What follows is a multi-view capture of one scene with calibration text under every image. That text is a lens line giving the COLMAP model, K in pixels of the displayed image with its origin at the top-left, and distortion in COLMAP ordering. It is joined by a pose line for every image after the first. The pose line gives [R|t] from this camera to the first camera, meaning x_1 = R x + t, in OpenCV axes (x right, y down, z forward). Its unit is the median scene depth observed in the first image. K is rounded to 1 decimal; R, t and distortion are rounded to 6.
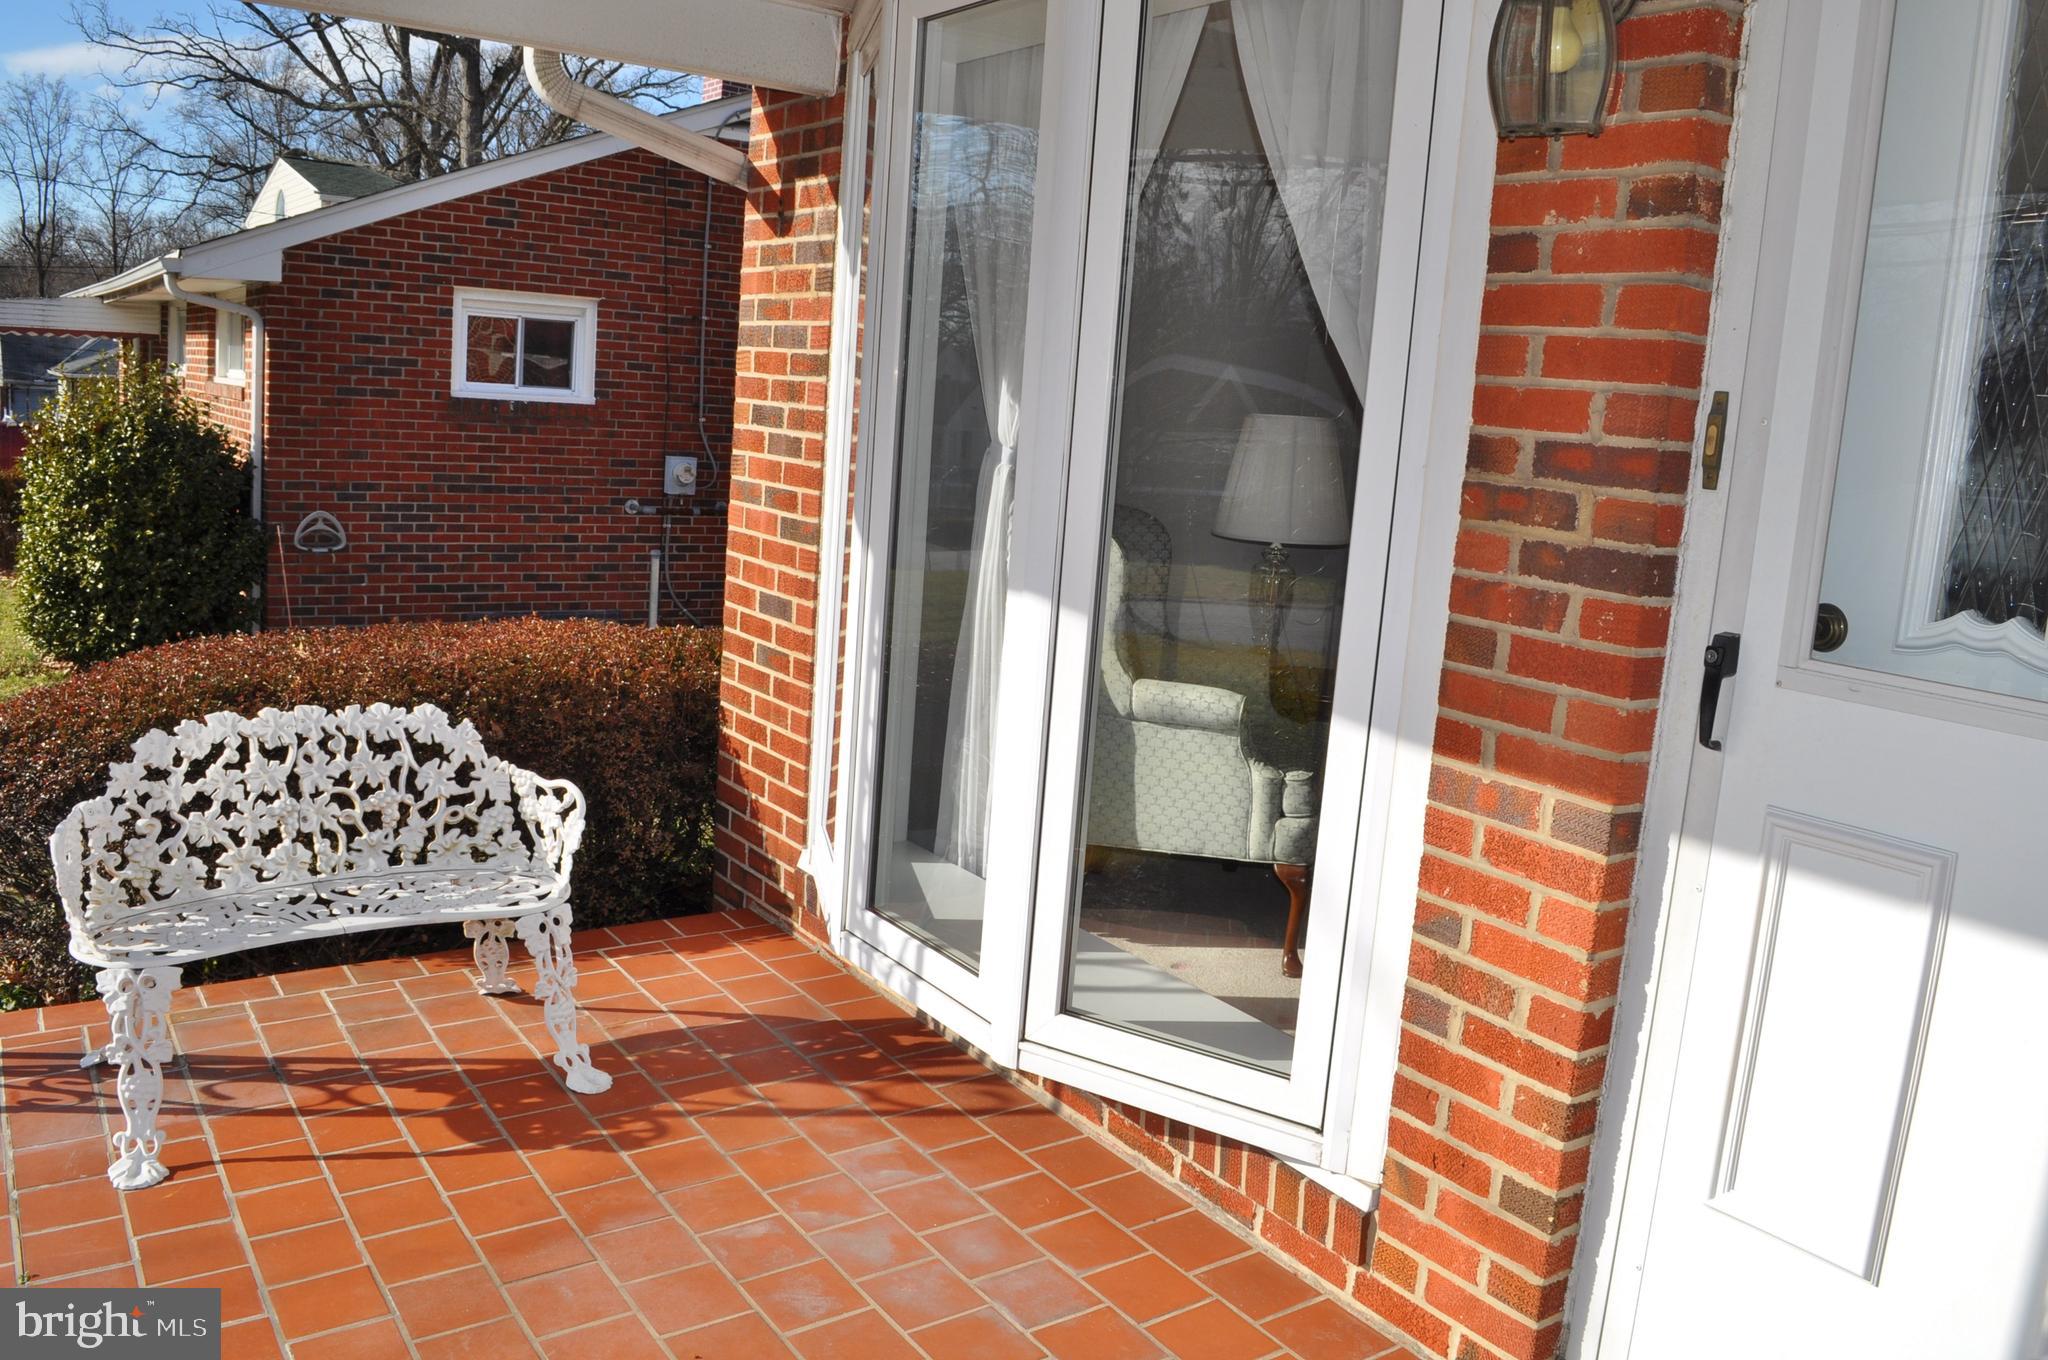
lens RADIAL K [[1609.1, 0, 1023.8], [0, 1609.1, 684.1], [0, 0, 1]] dist [-0.084490, 0.013683]
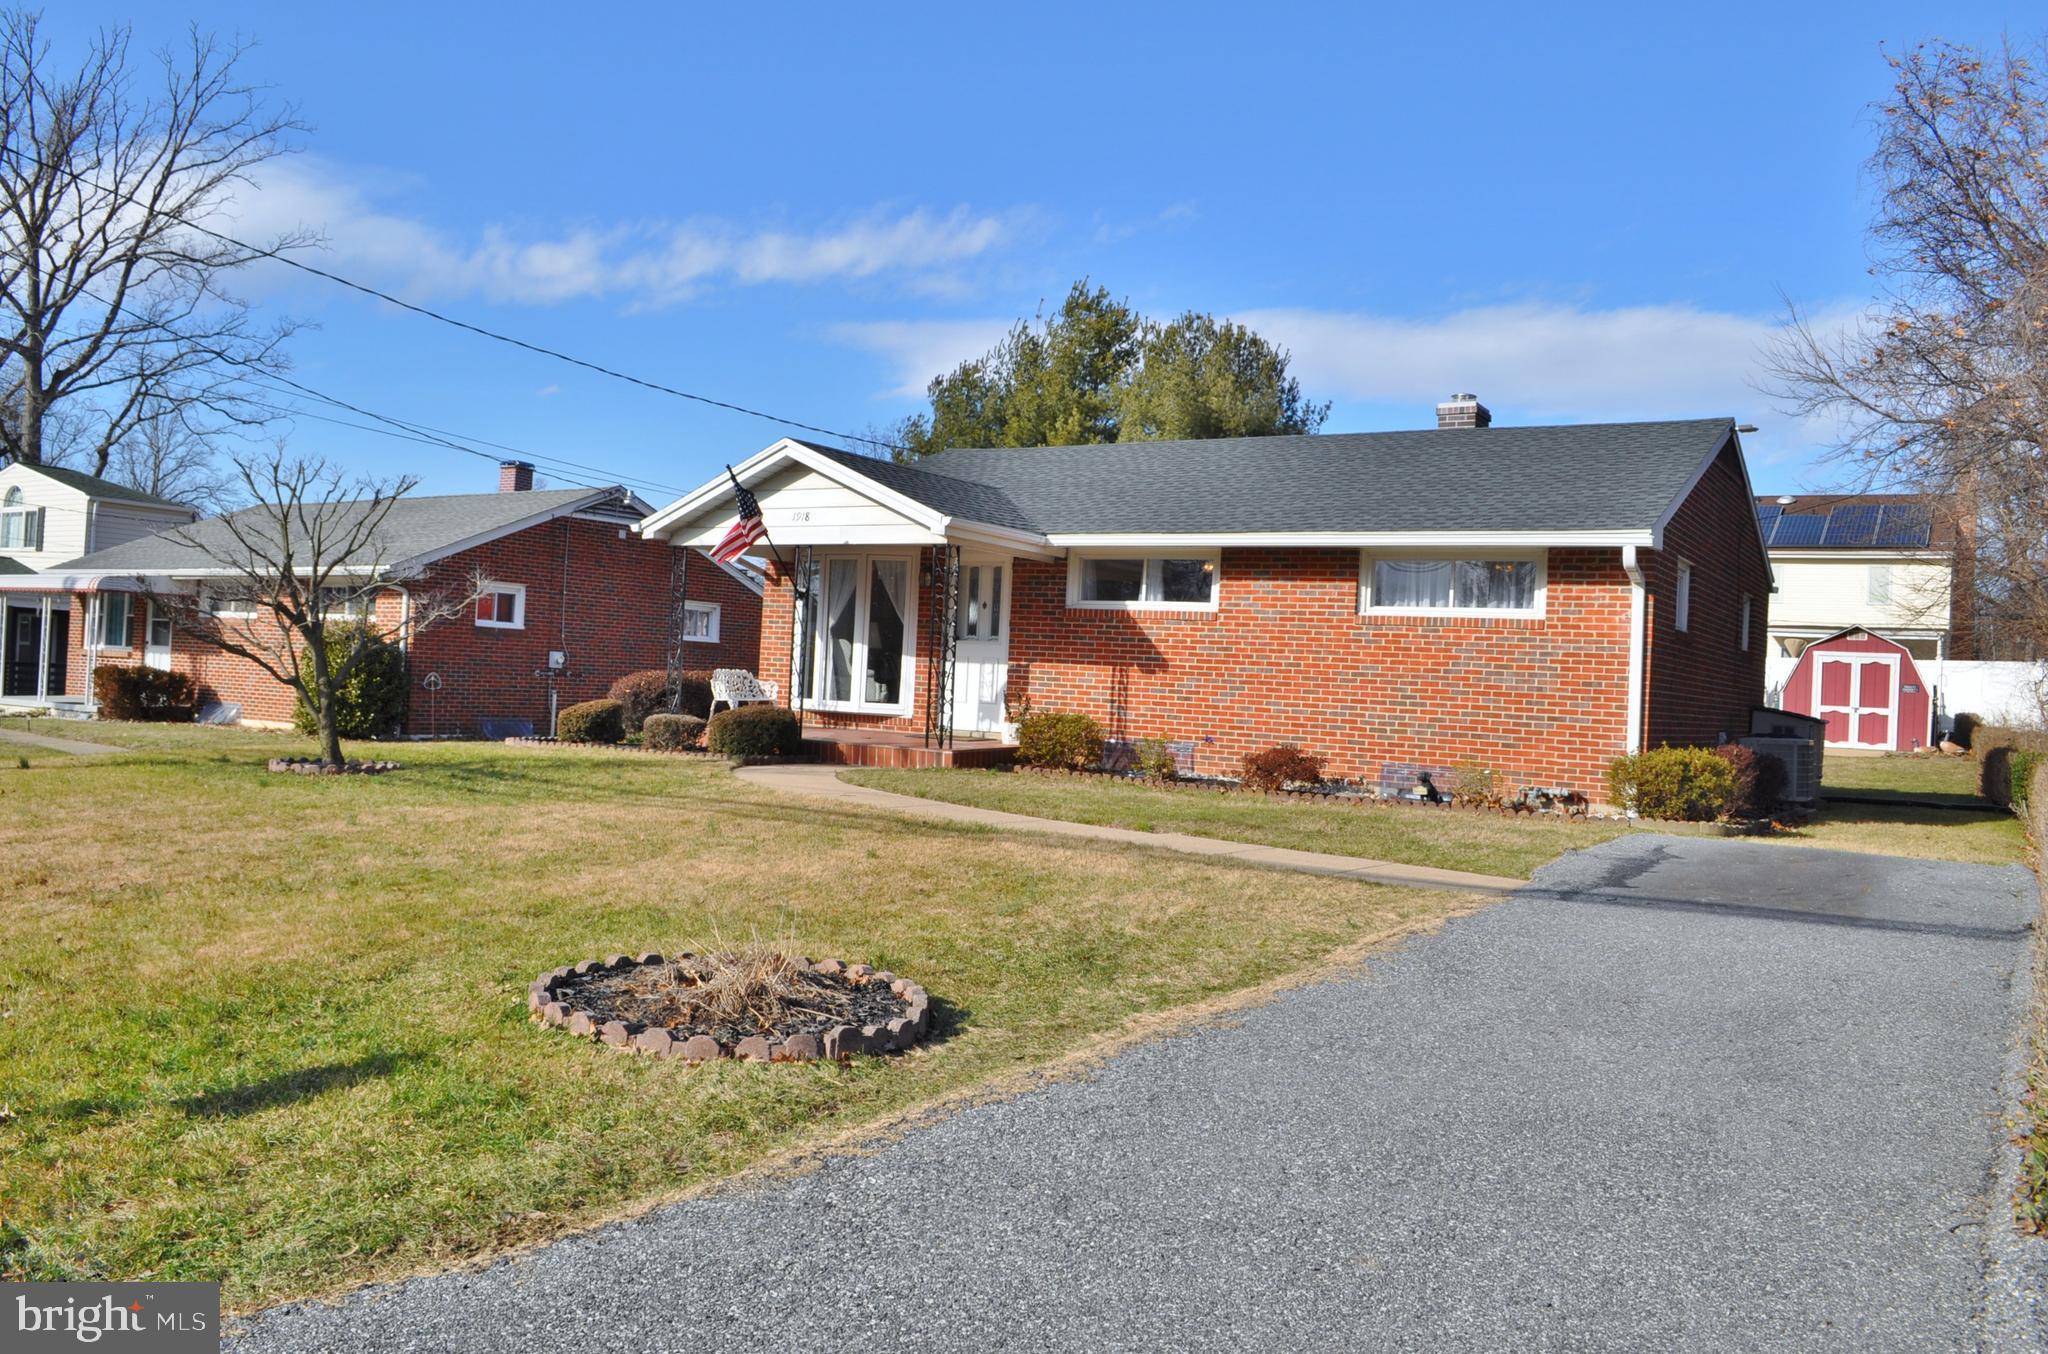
lens RADIAL K [[1626.5, 0, 1024.0], [0, 1626.5, 677.0], [0, 0, 1]] dist [-0.076408, -0.005672]
pose [[0.918972, -0.021689, 0.393727, -0.610233], [0.082401, 0.987005, -0.137957, 0.323689], [-0.385618, 0.159222, 0.908816, -1.640521]]
